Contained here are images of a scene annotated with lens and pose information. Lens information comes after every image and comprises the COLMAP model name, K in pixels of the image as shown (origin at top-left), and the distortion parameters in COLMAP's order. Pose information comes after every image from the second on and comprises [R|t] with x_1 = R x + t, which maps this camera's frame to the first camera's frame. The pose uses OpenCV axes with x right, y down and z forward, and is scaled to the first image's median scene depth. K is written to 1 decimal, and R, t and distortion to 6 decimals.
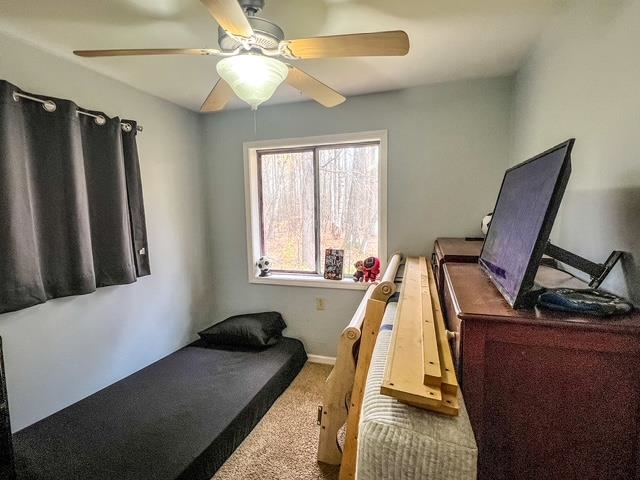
lens RADIAL K [[321.9, 0, 320.0], [0, 321.9, 240.0], [0, 0, 1]] dist [0.001494, 0.000229]
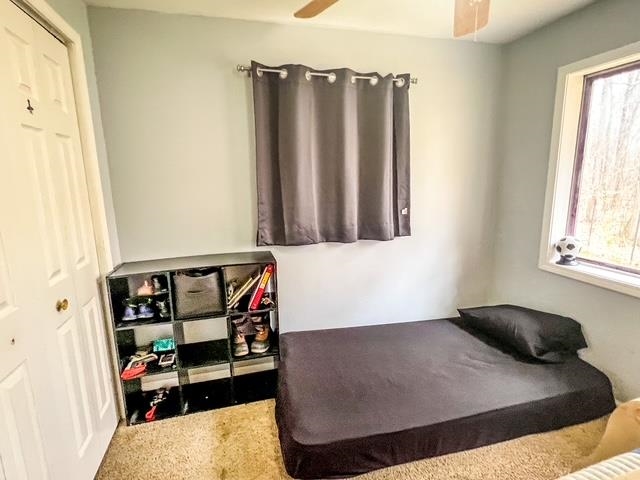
lens RADIAL K [[321.9, 0, 320.0], [0, 321.9, 240.0], [0, 0, 1]] dist [0.001494, 0.000229]
pose [[0.542908, 0.162901, -0.823841, 0.136425], [-0.072826, 0.986443, 0.147061, -0.004824], [0.836628, -0.019844, 0.547412, 0.231515]]
